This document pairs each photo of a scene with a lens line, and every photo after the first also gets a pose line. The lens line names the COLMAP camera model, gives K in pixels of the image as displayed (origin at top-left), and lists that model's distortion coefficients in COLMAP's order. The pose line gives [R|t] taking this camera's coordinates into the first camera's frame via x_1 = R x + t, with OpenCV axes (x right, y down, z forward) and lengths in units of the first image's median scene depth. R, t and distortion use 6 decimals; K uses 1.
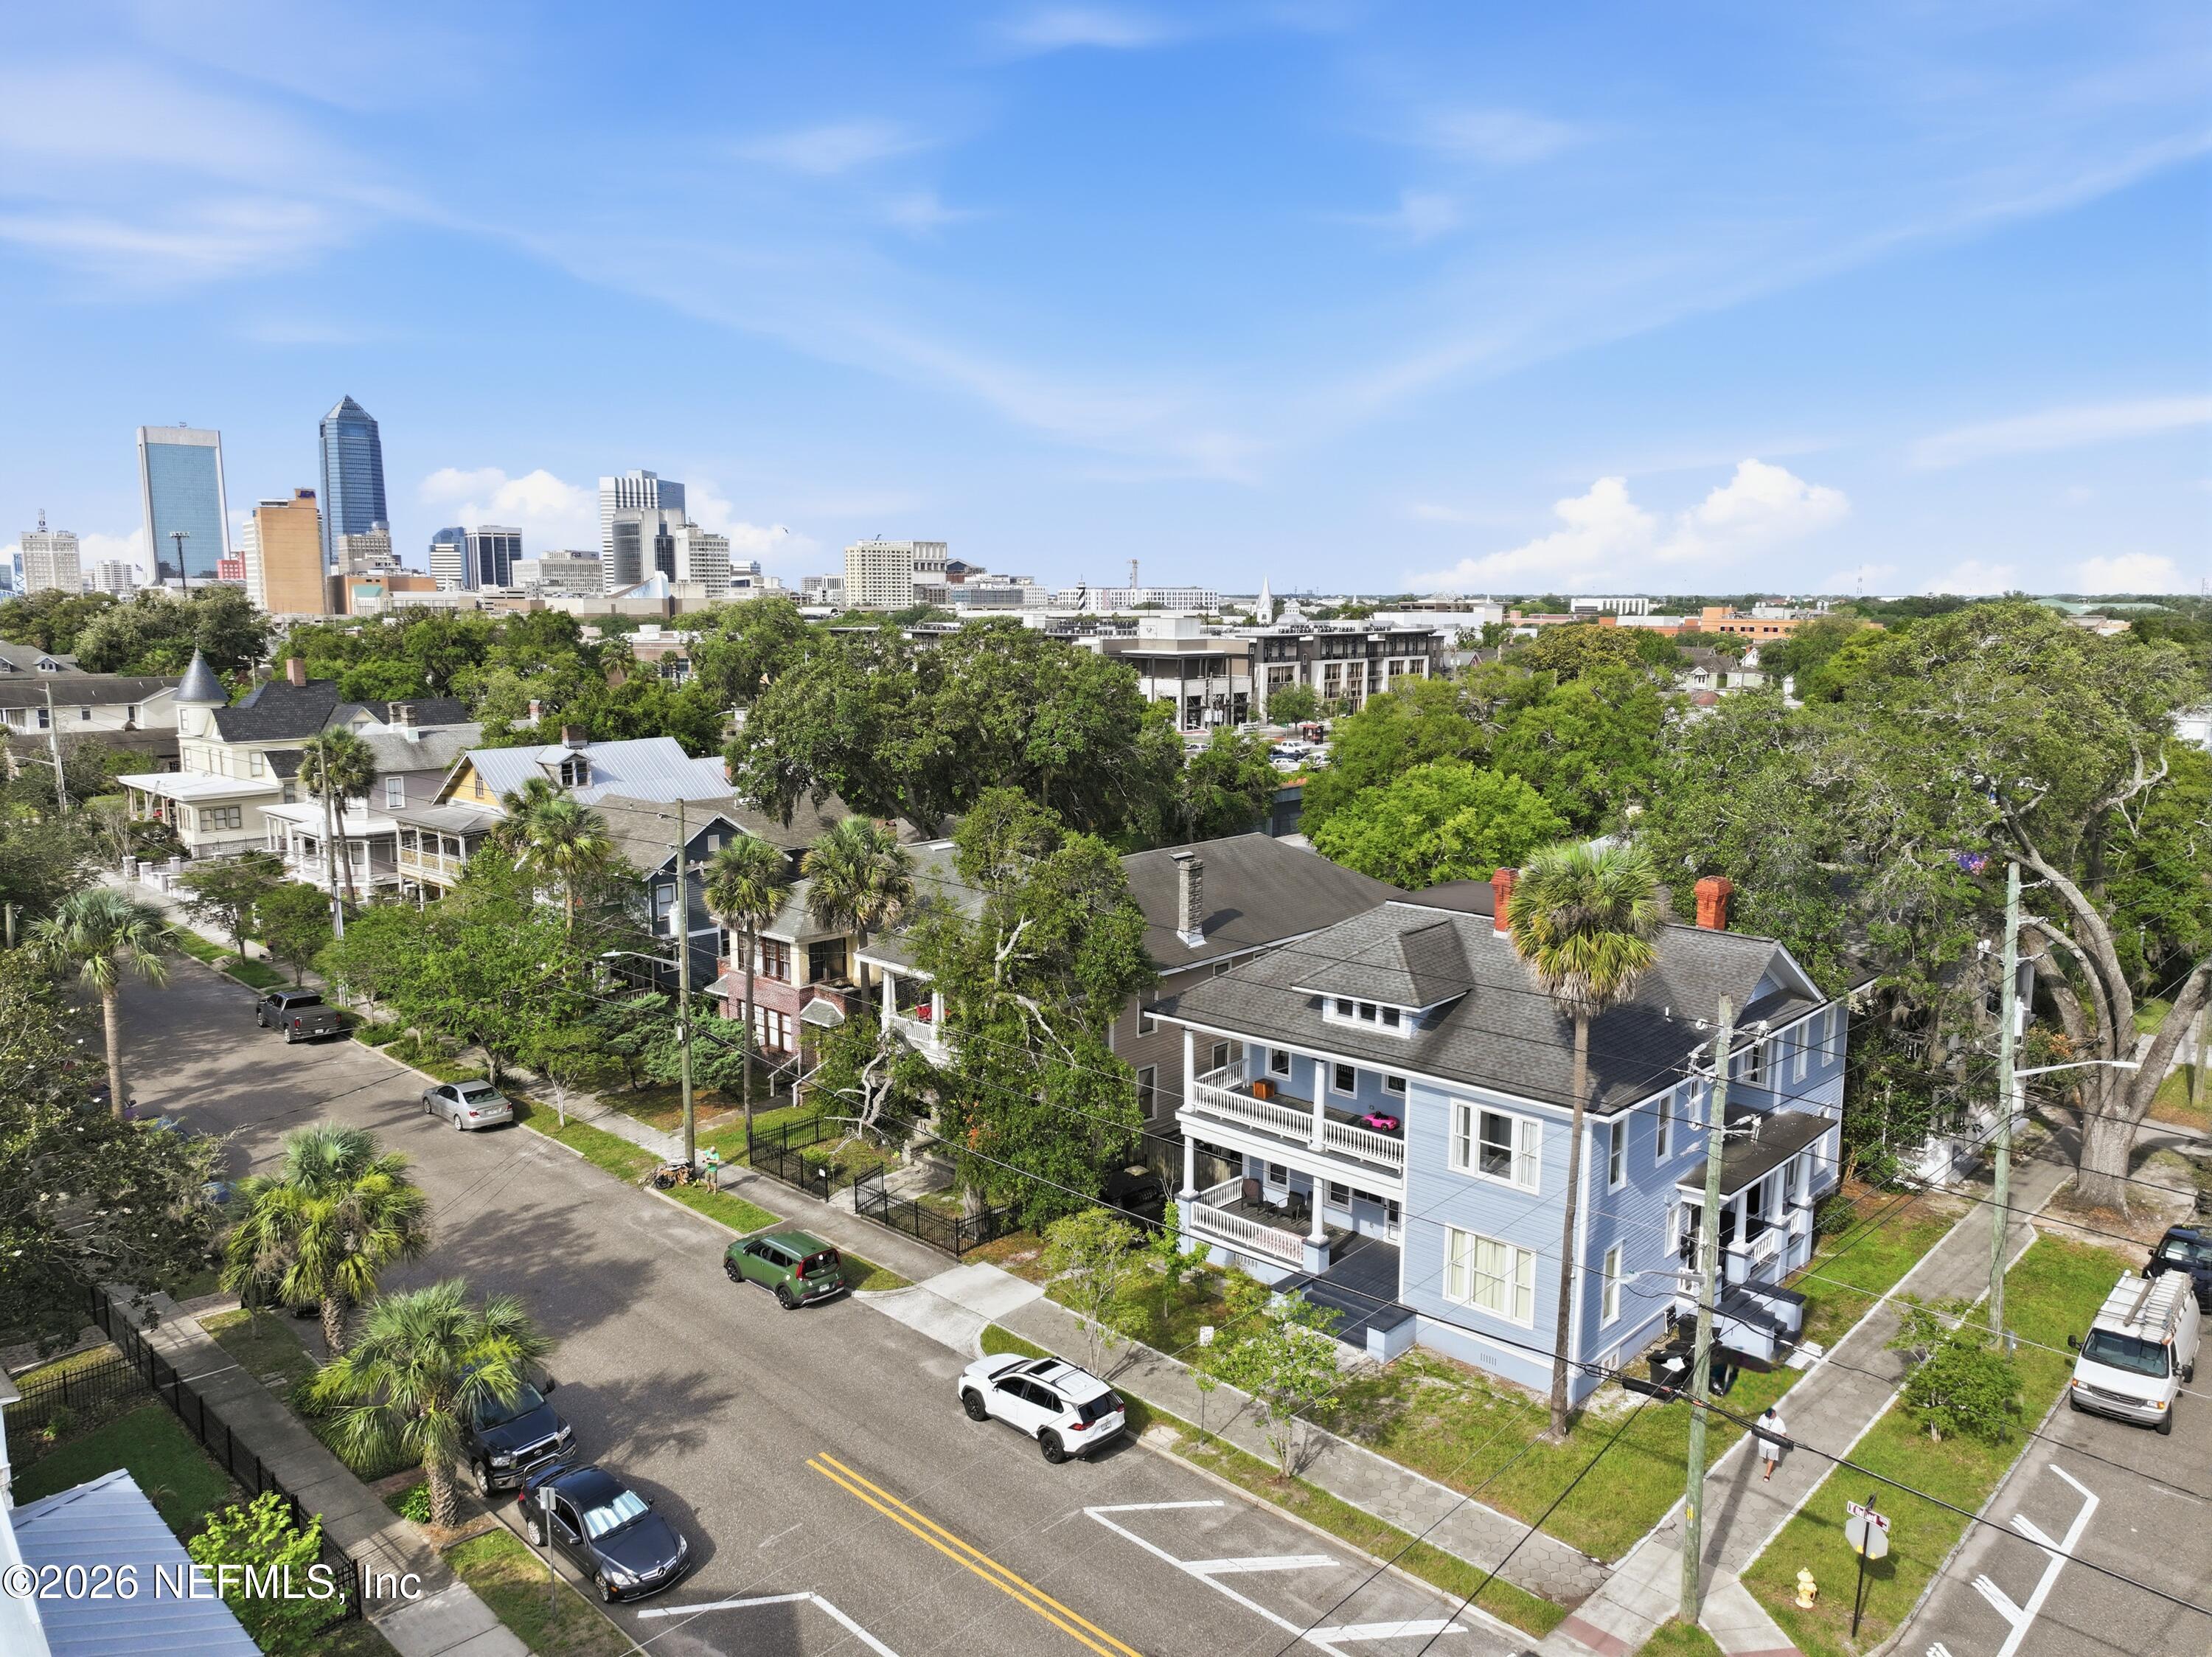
lens RADIAL K [[1557.0, 0, 1106.0], [0, 1557.0, 828.5], [0, 0, 1]] dist [-0.000843, 0.020696]
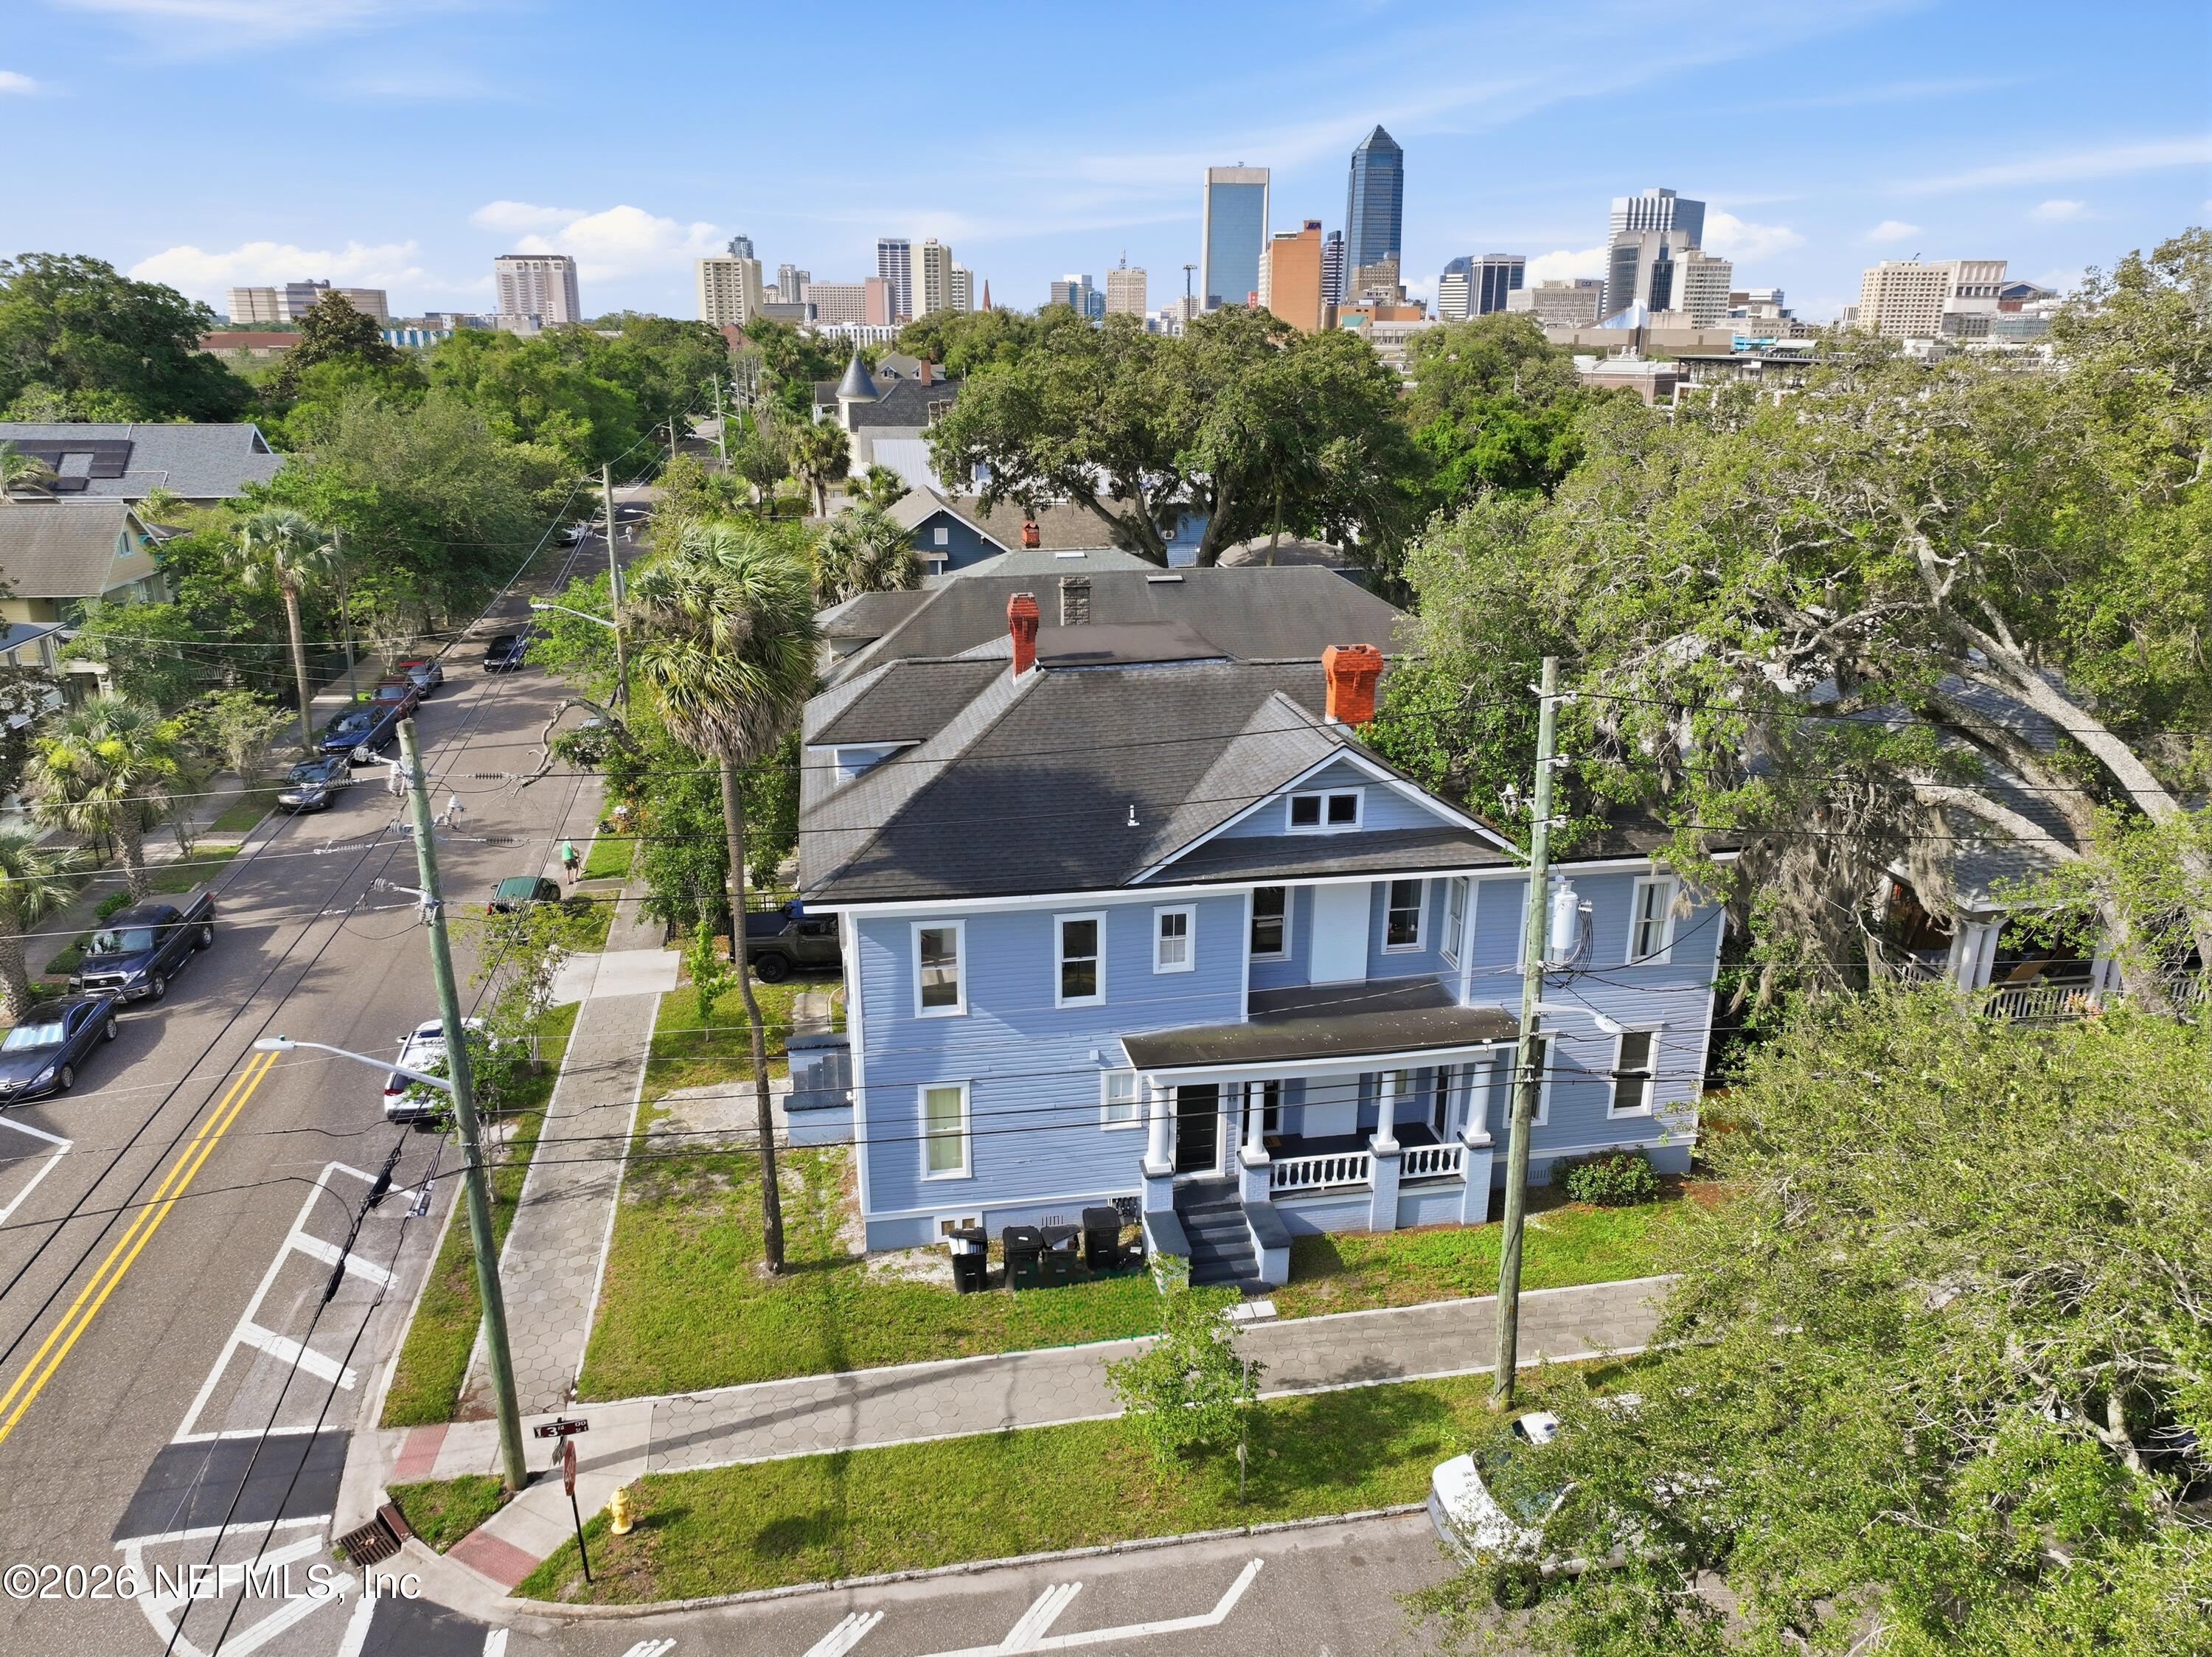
lens RADIAL K [[1557.0, 0, 1106.0], [0, 1557.0, 828.5], [0, 0, 1]] dist [-0.000608, 0.015722]
pose [[0.810114, 0.183281, -0.556888, 0.647902], [-0.091570, 0.977777, 0.188594, -0.007928], [0.579078, -0.101789, 0.808893, 0.351348]]
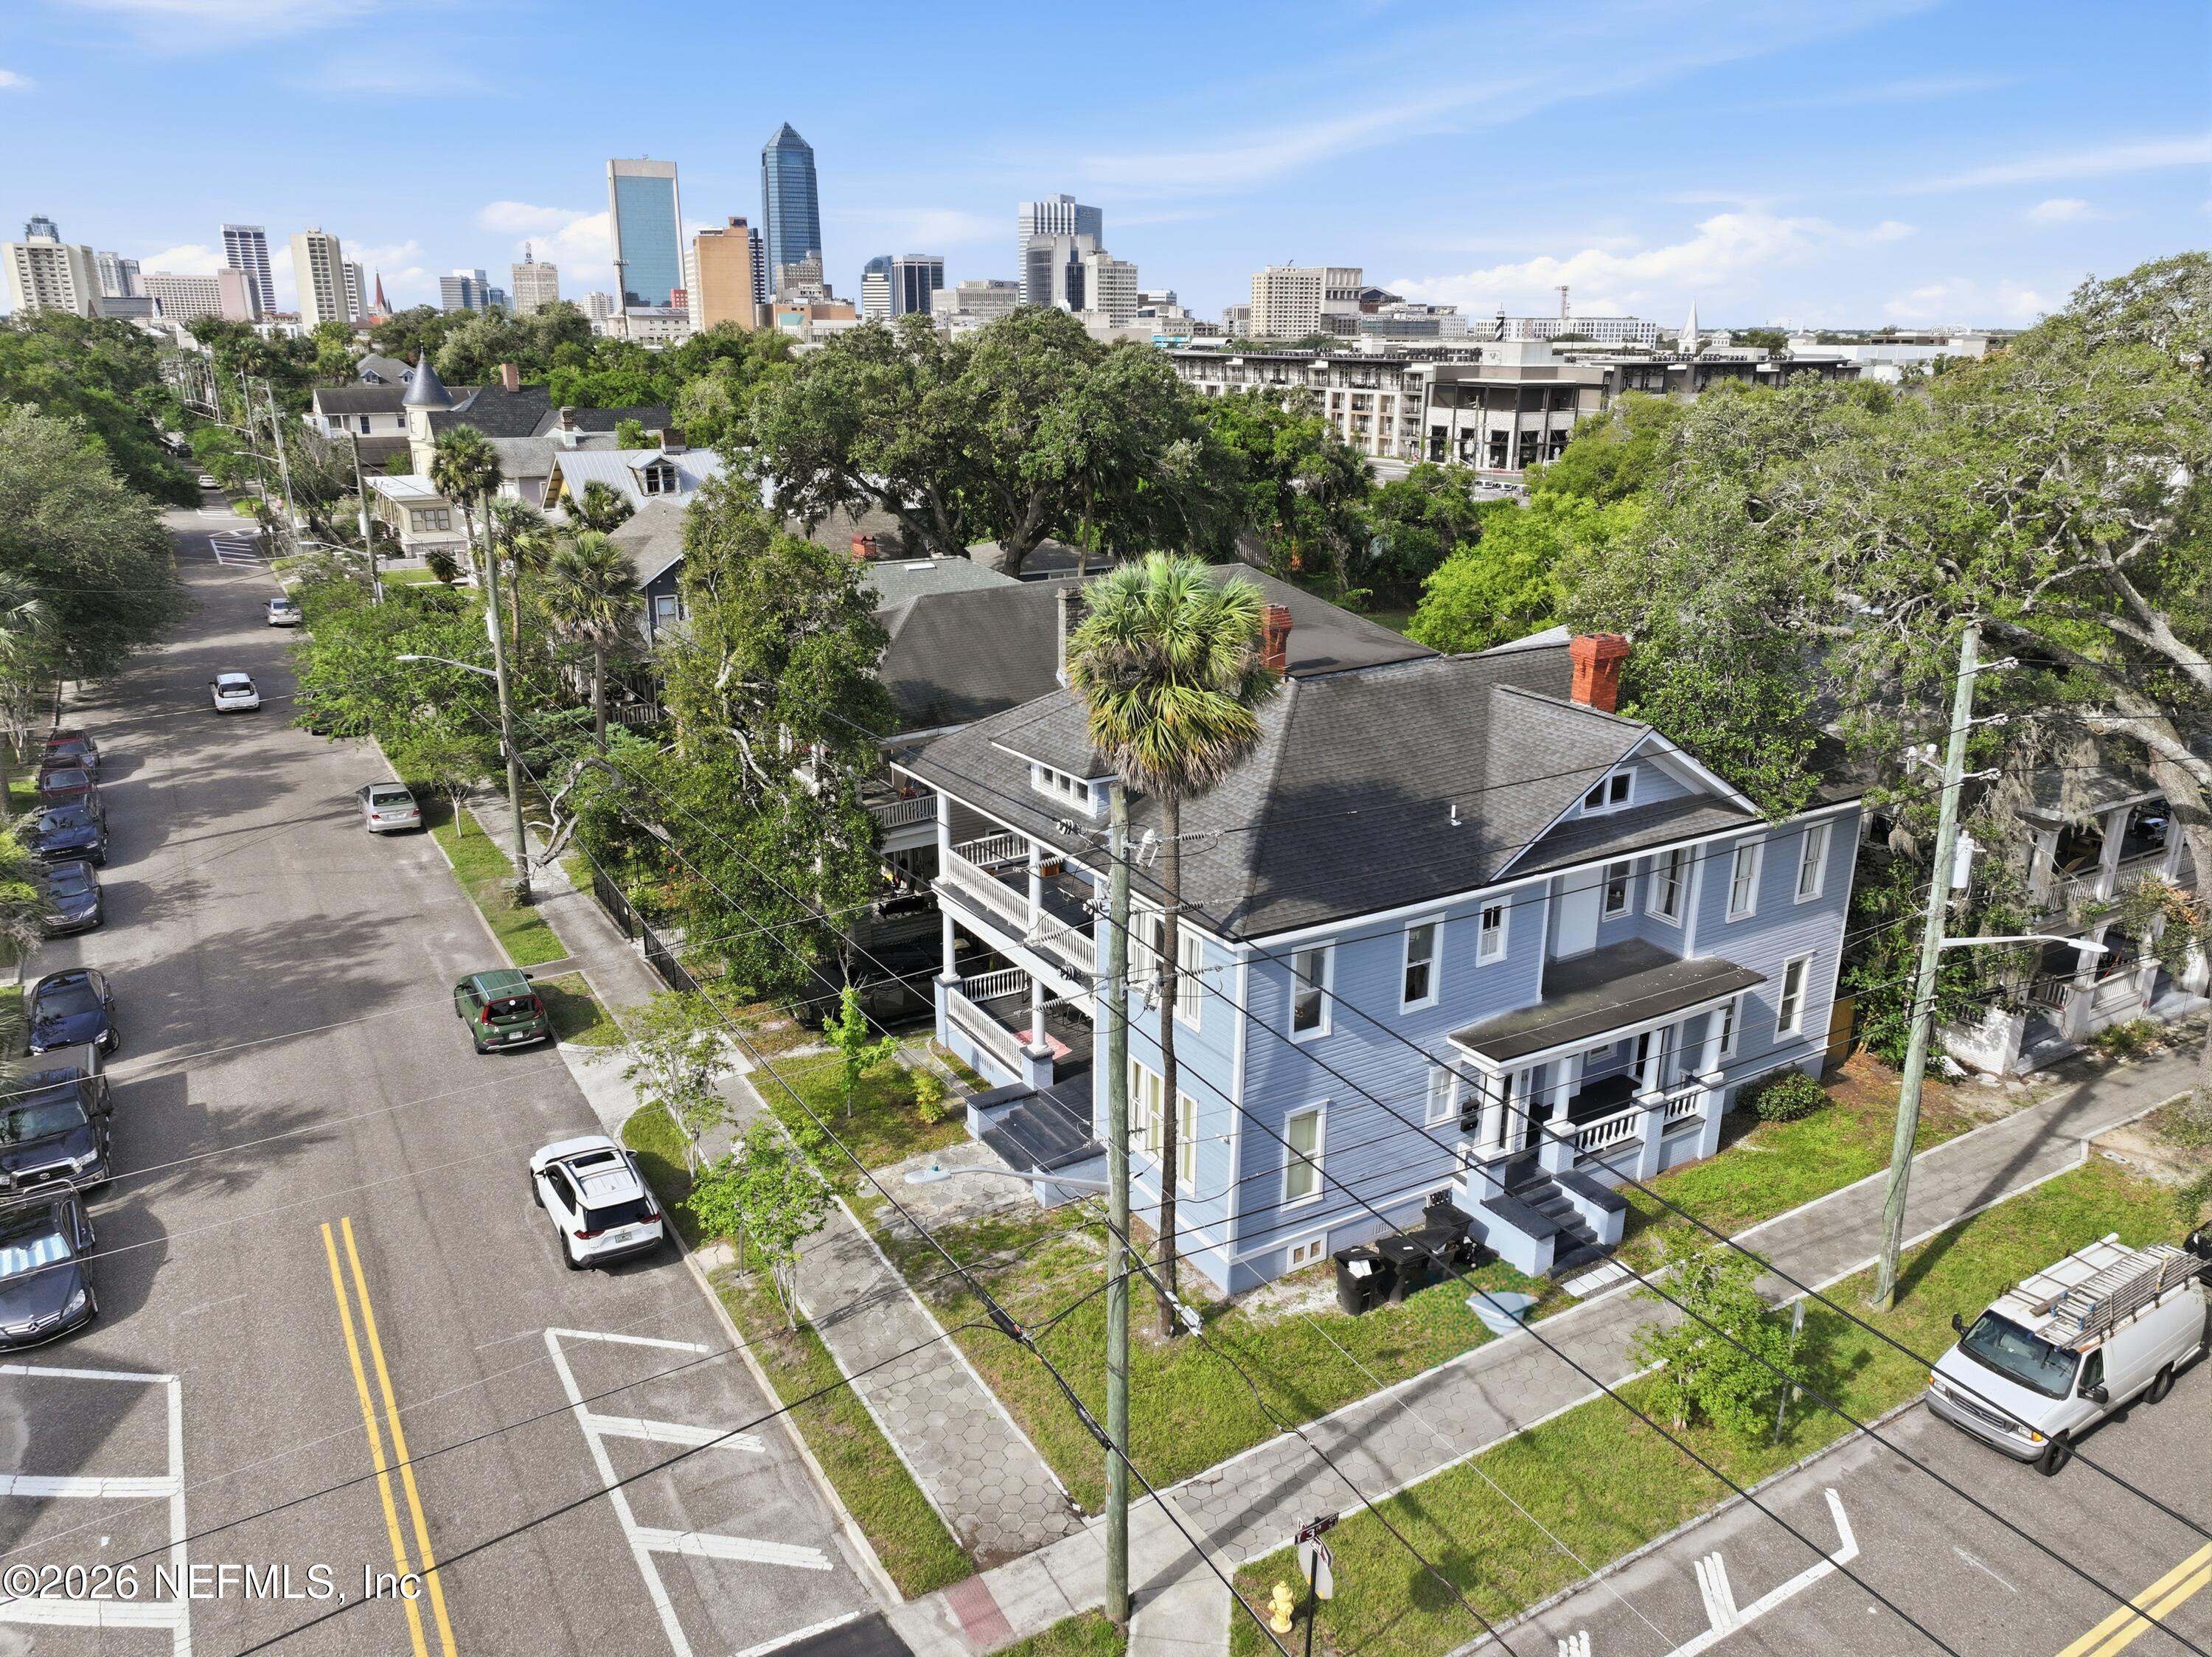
lens RADIAL K [[1557.0, 0, 1106.0], [0, 1557.0, 828.5], [0, 0, 1]] dist [-0.000608, 0.015722]
pose [[0.964017, 0.084746, -0.251970, 0.333417], [-0.043151, 0.985140, 0.166242, 0.009602], [0.262315, -0.149388, 0.953349, 0.220908]]
